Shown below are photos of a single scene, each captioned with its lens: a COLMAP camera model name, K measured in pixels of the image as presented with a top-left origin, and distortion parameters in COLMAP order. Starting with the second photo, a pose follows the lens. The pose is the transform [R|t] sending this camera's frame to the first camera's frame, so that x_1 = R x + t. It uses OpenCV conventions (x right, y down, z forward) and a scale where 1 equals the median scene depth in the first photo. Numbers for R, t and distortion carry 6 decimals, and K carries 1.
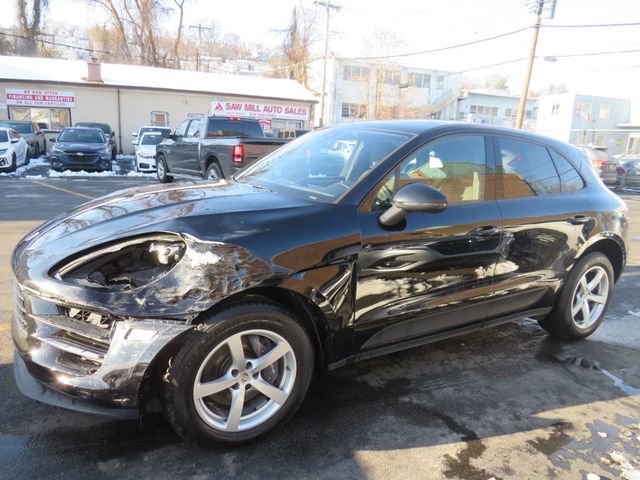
lens RADIAL K [[452.8, 0, 312.9], [0, 452.8, 240.1], [0, 0, 1]] dist [-0.015183, 0.002919]
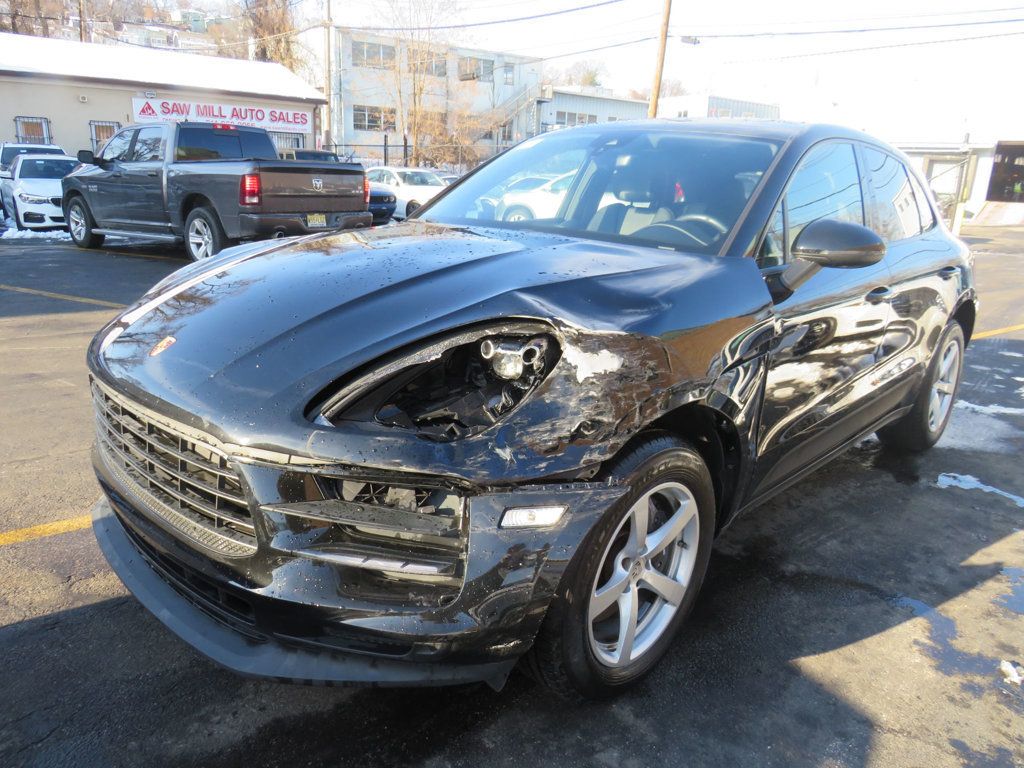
lens RADIAL K [[724.5, 0, 500.7], [0, 724.5, 384.2], [0, 0, 1]] dist [-0.015183, 0.002919]
pose [[0.966653, -0.080037, 0.243262, -0.103048], [0.062273, 0.994858, 0.079870, -0.001836], [-0.248404, -0.062058, 0.966667, 0.036078]]
